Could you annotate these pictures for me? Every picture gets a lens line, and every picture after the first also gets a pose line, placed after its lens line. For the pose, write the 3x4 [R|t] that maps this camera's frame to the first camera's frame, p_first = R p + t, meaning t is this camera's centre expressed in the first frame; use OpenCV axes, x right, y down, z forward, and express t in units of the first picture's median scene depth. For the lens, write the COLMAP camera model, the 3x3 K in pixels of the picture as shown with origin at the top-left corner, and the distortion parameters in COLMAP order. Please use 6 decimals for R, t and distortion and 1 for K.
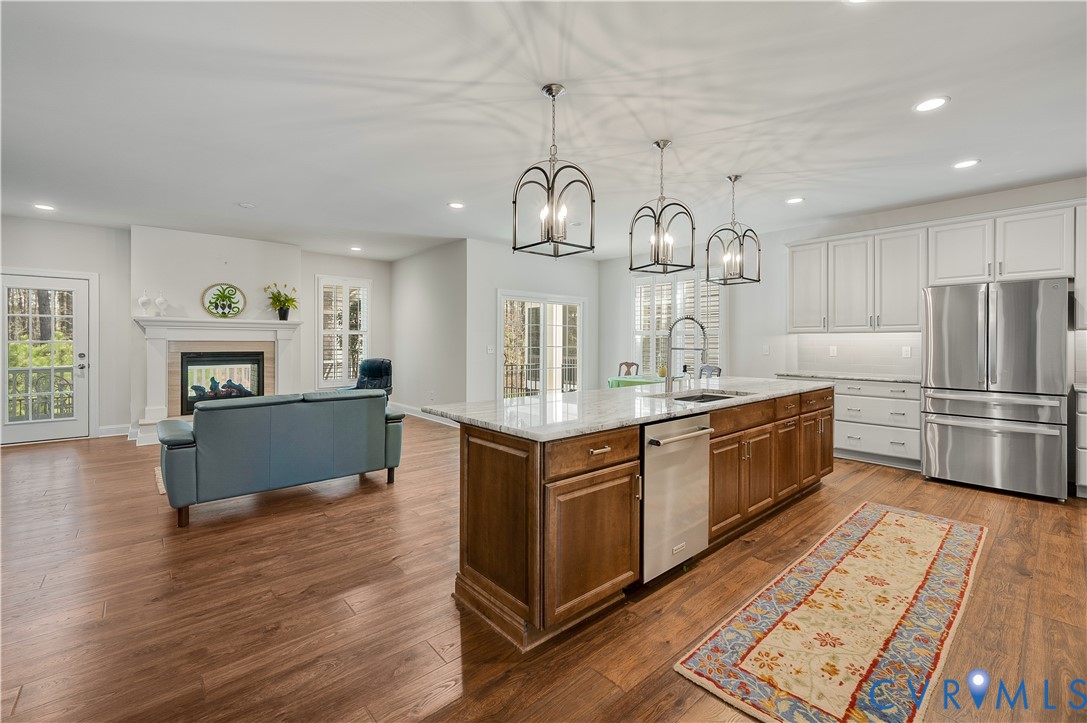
lens RADIAL K [[443.6, 0, 543.8], [0, 443.6, 344.7], [0, 0, 1]] dist [-0.001020, -0.000063]
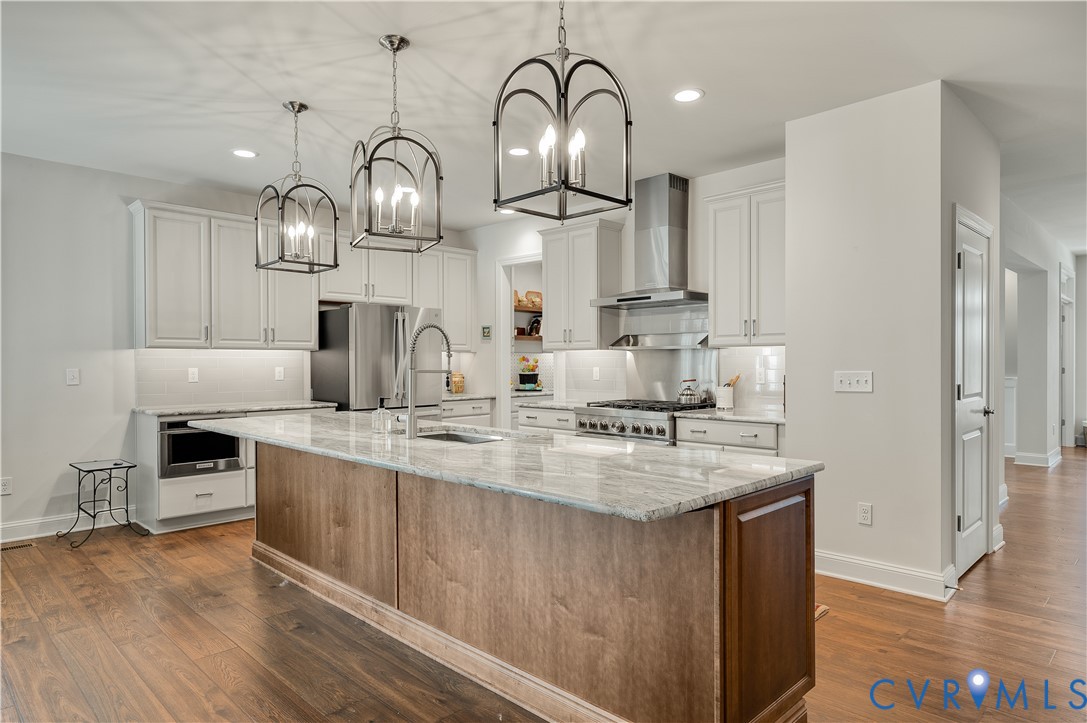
lens RADIAL K [[680.9, 0, 543.5], [0, 680.9, 361.5], [0, 0, 1]] dist [0.001515, 0.000140]
pose [[-0.062055, -0.001826, 0.998071, -0.360081], [0.001587, 0.999997, 0.001928, -0.006045], [-0.998071, 0.001703, -0.062052, 0.443611]]
